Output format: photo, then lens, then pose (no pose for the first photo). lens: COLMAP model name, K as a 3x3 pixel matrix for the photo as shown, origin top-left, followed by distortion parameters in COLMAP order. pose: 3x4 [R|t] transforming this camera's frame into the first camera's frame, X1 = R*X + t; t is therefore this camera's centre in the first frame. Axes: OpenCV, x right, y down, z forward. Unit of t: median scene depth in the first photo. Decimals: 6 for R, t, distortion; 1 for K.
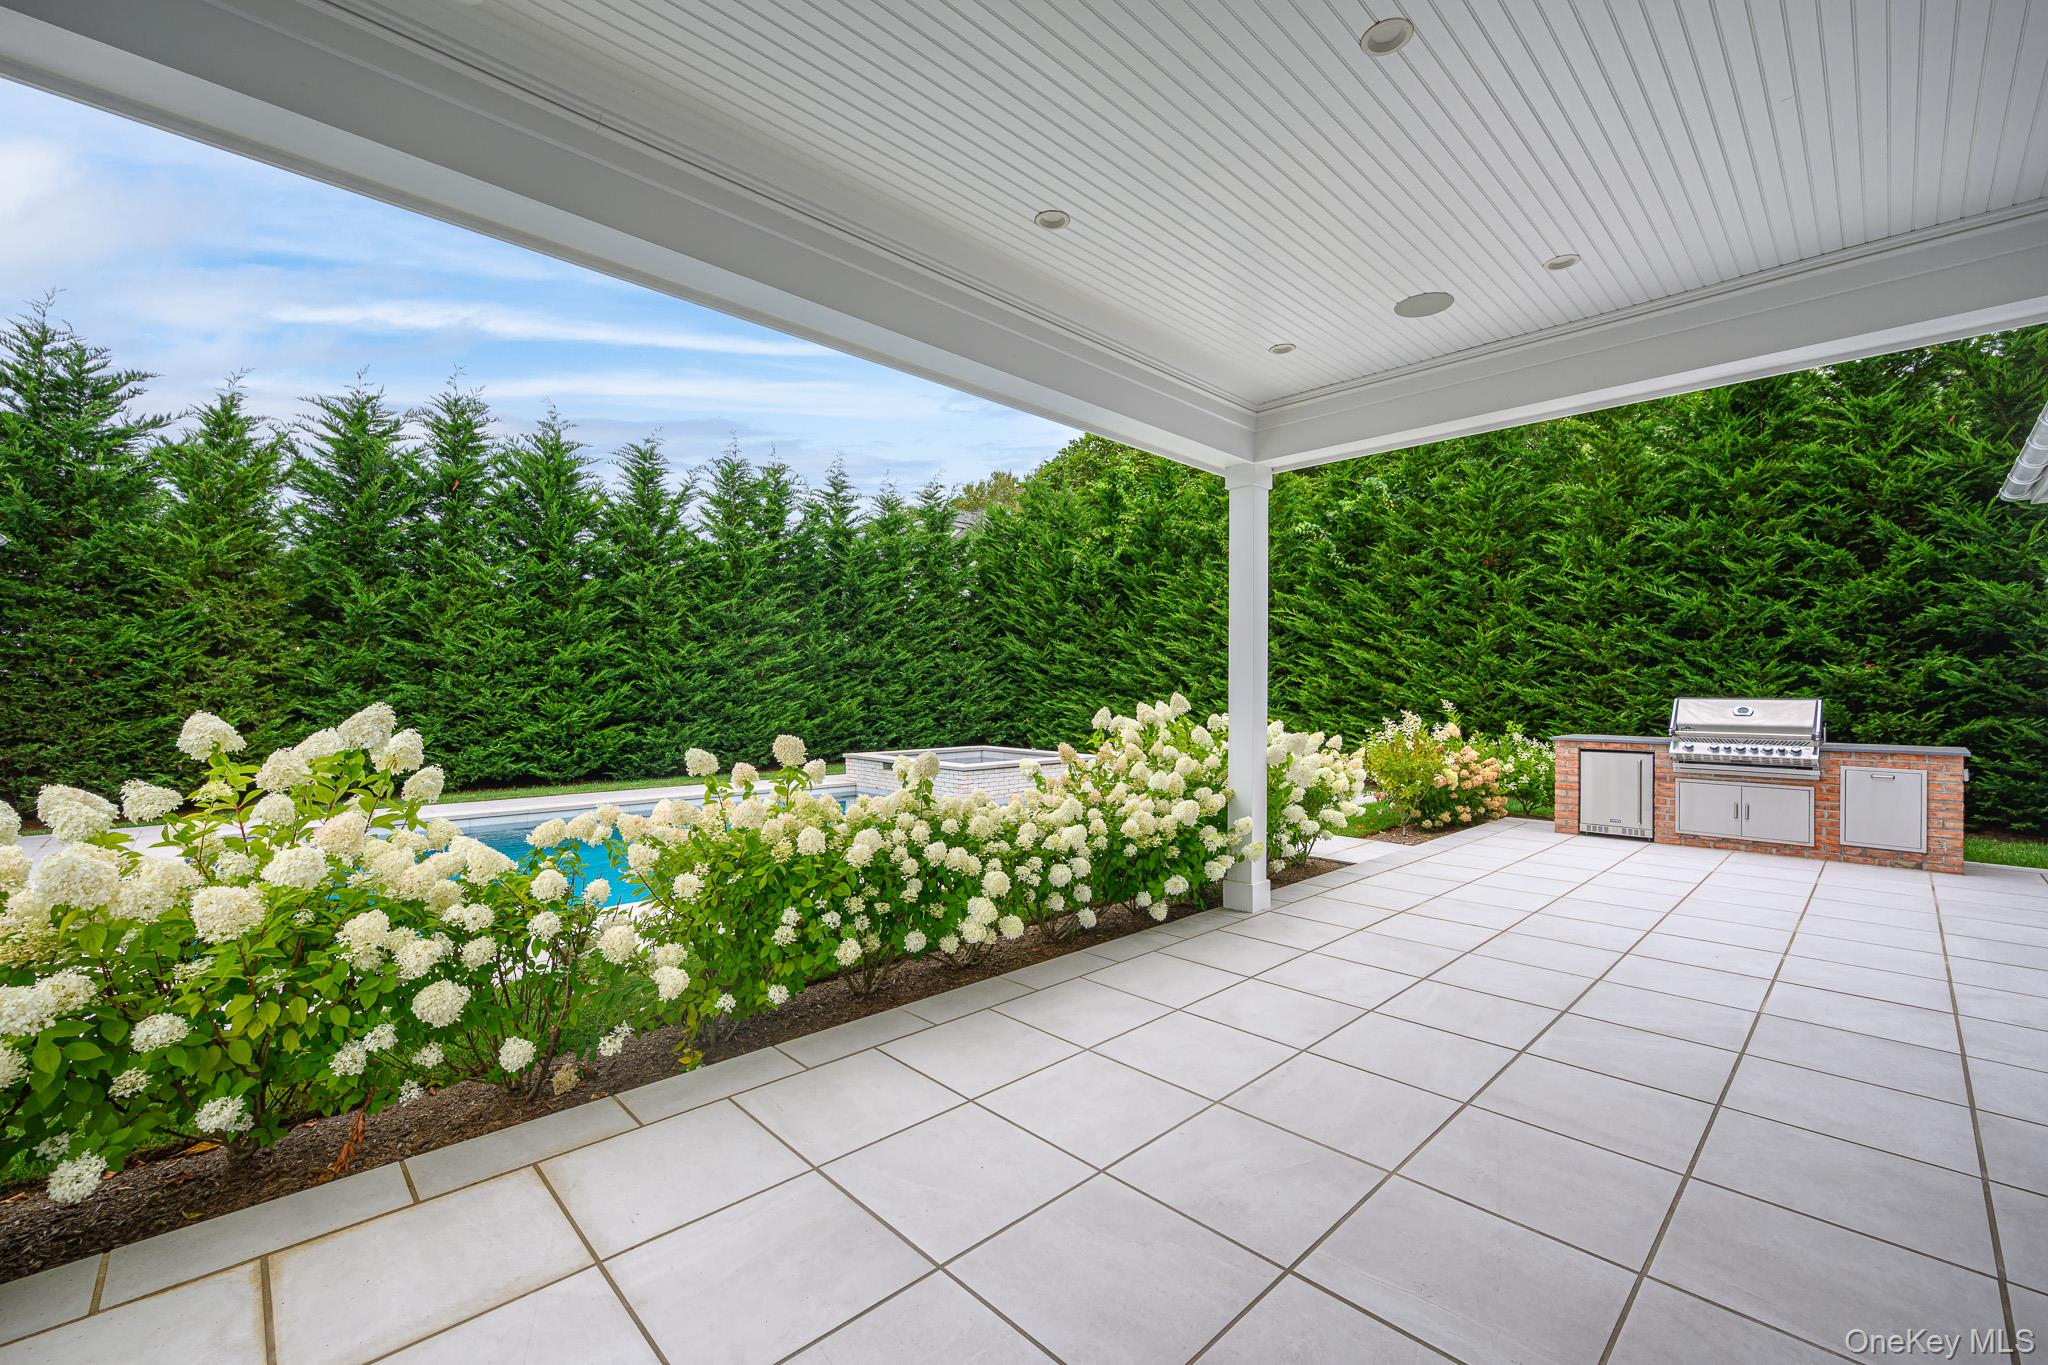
lens RADIAL K [[841.6, 0, 1036.2], [0, 841.6, 681.2], [0, 0, 1]] dist [0.000645, -0.000118]
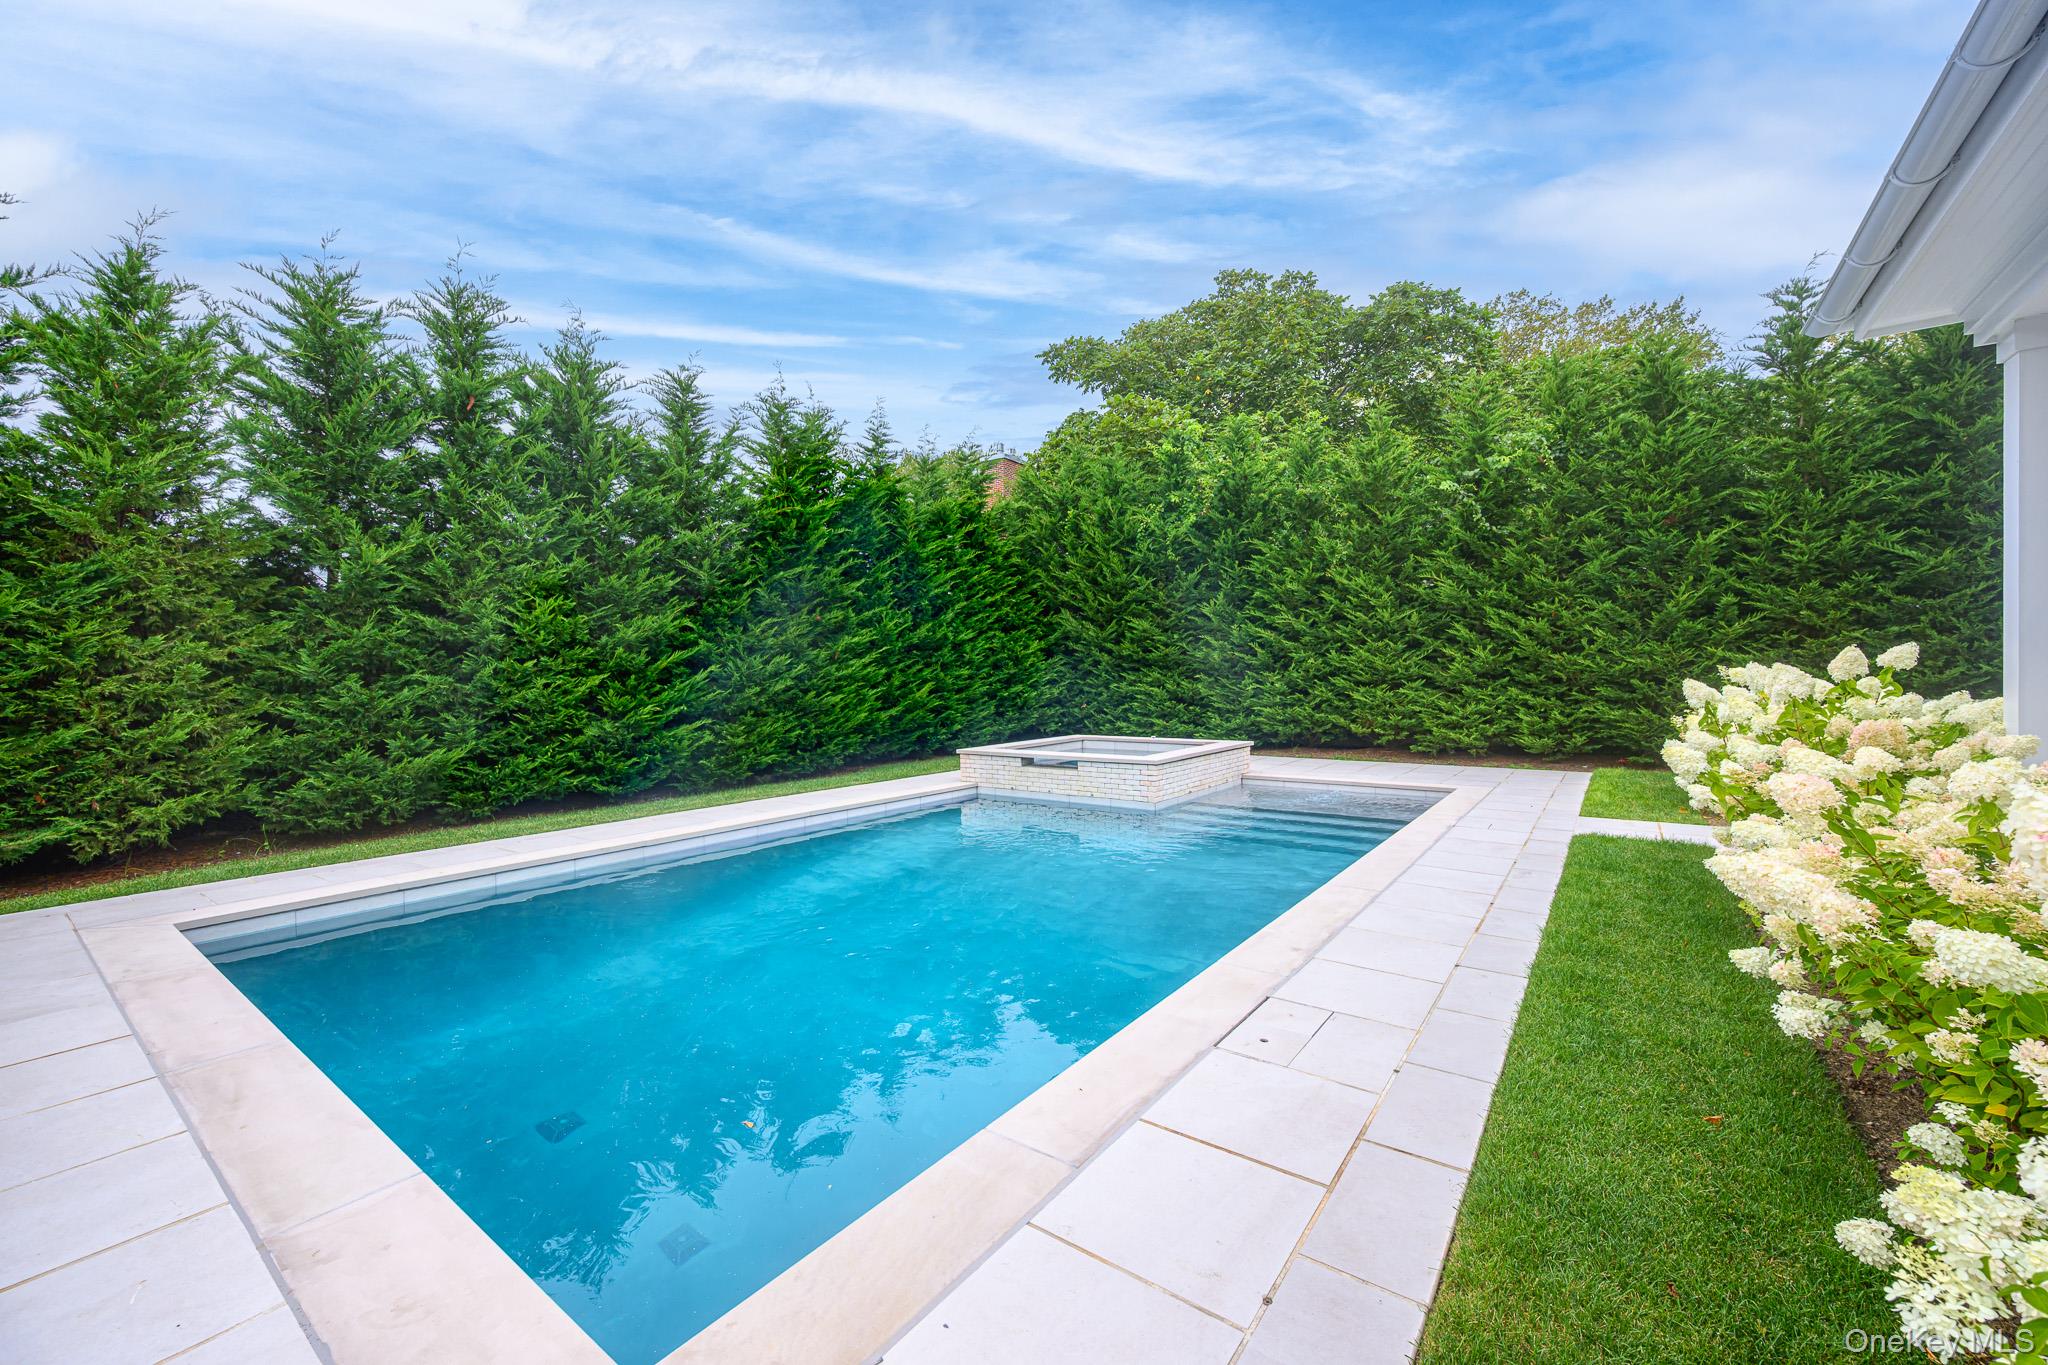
lens RADIAL K [[817.9, 0, 1027.9], [0, 817.9, 683.3], [0, 0, 1]] dist [0.000402, 0.000192]
pose [[0.987062, -0.023032, 0.158679, -0.327208], [0.020638, 0.999647, 0.016720, 0.009529], [-0.159008, -0.013229, 0.987189, 0.212554]]
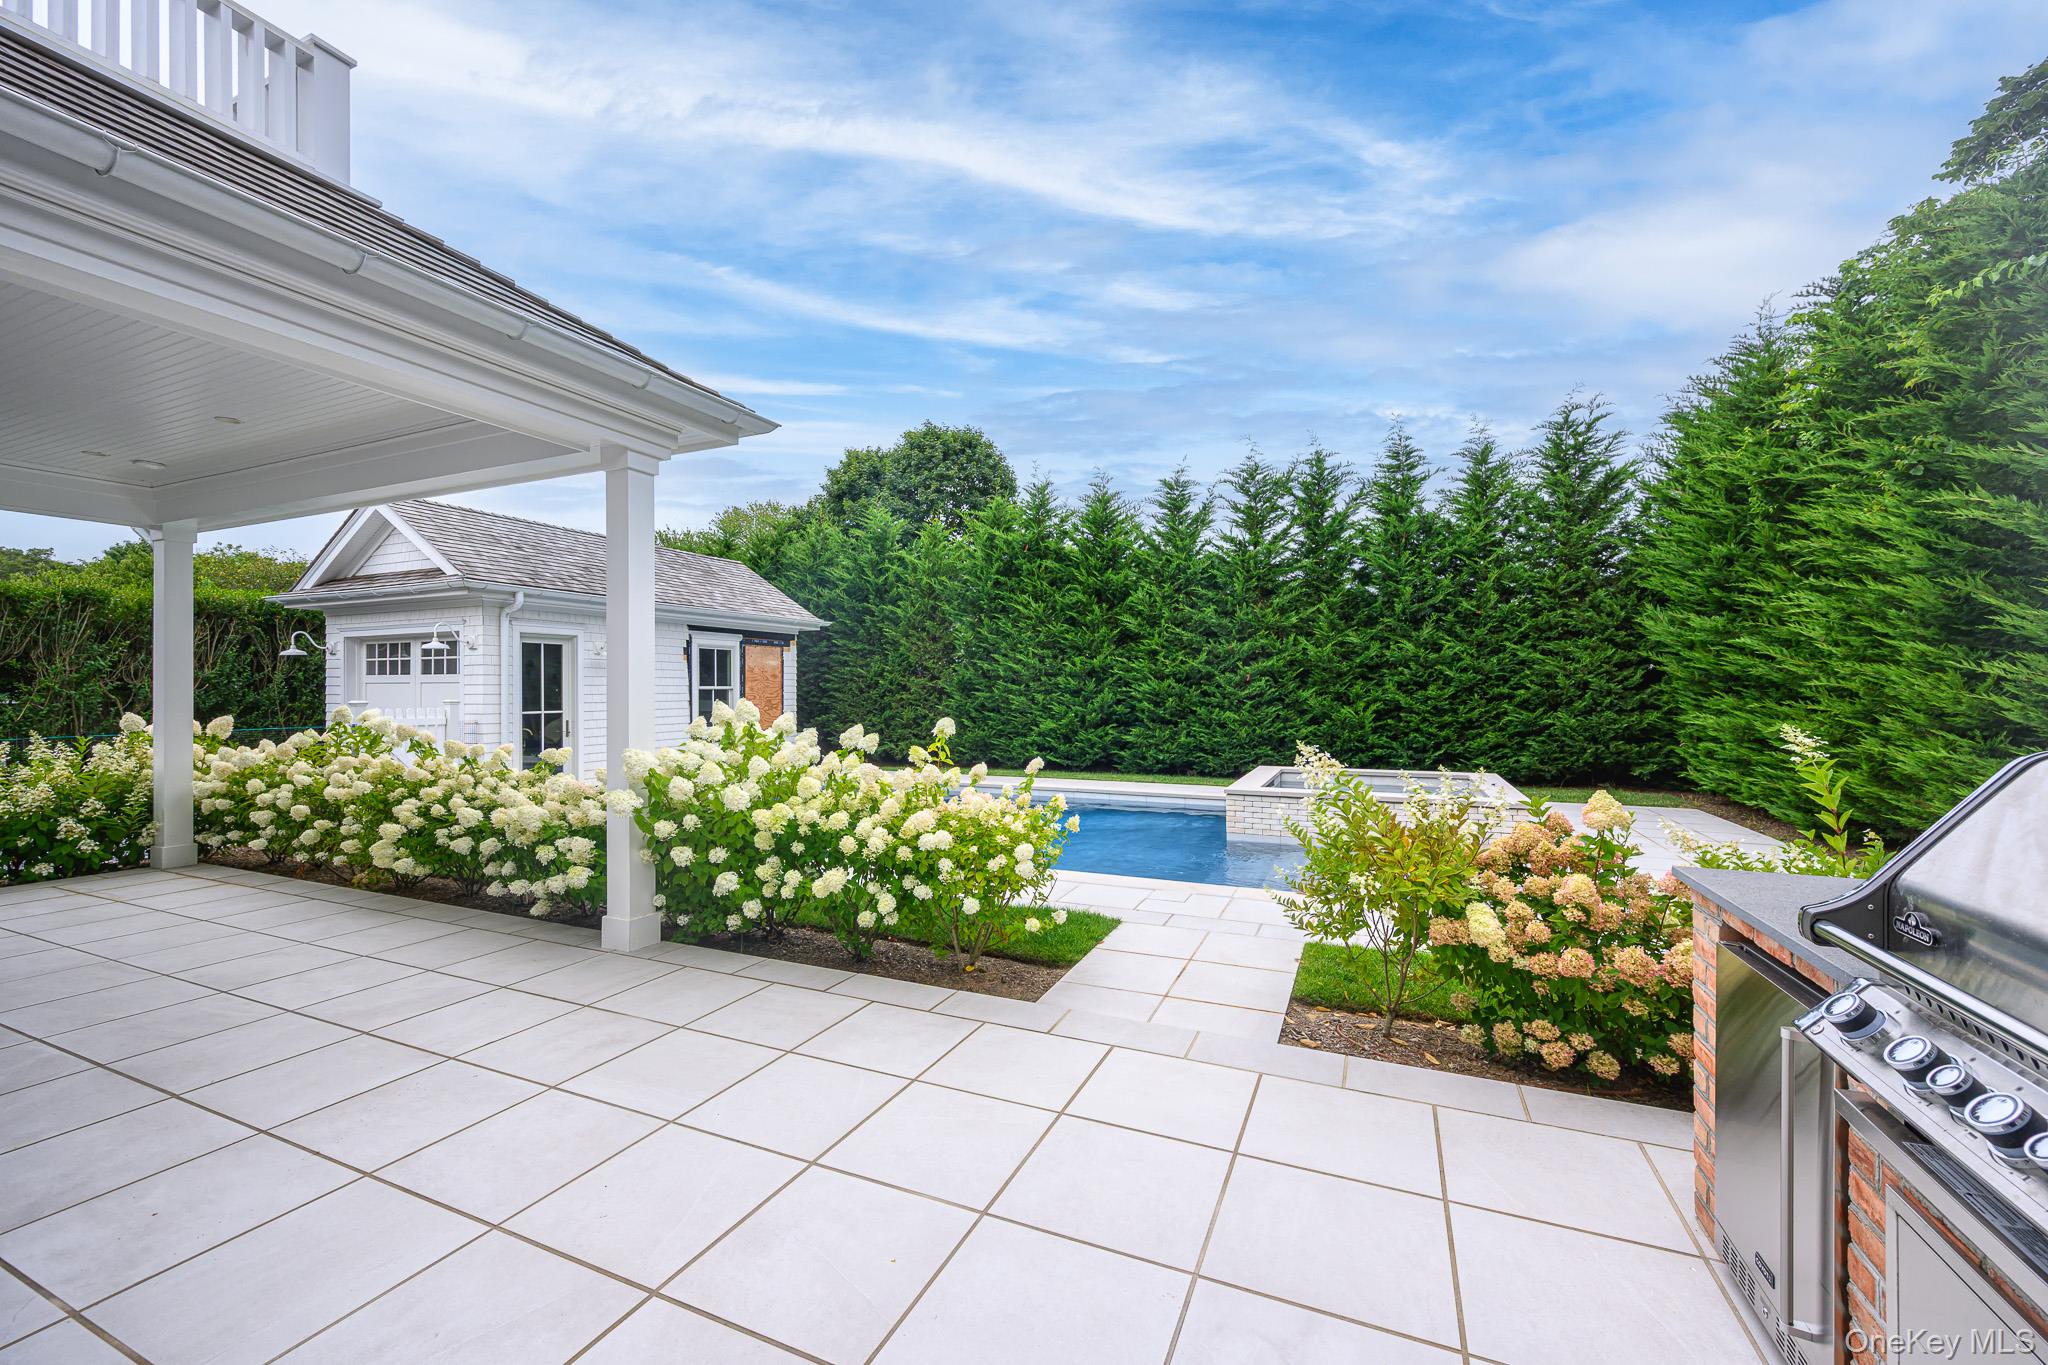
lens RADIAL K [[817.9, 0, 1027.9], [0, 817.9, 683.3], [0, 0, 1]] dist [0.000402, 0.000192]
pose [[0.369281, -0.014175, -0.929209, 0.570999], [0.013609, 0.999859, -0.009844, 0.002997], [0.929218, -0.009010, 0.369422, 0.504991]]
